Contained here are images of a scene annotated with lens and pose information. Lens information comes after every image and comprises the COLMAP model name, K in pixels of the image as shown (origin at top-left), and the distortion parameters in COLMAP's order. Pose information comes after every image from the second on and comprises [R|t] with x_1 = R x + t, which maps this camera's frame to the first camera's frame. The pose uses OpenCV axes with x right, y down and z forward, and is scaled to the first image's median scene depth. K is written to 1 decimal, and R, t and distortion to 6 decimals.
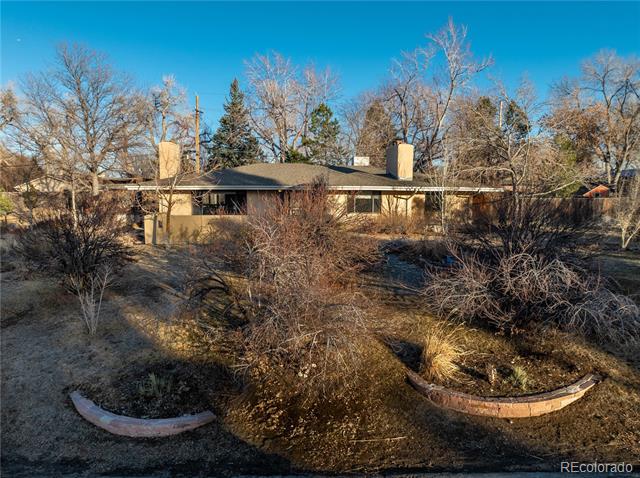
lens RADIAL K [[476.2, 0, 320.0], [0, 476.2, 239.0], [0, 0, 1]] dist [-0.030278, -0.013837]
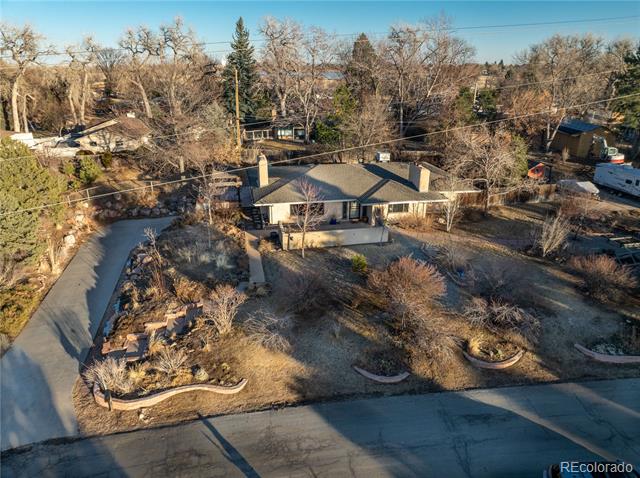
lens RADIAL K [[454.9, 0, 320.0], [0, 454.9, 239.0], [0, 0, 1]] dist [-0.042620, 0.008345]
pose [[0.994771, -0.028816, 0.097984, -0.329188], [-0.000010, 0.959344, 0.282240, -0.409112], [-0.102133, -0.280765, 0.954327, -0.480362]]
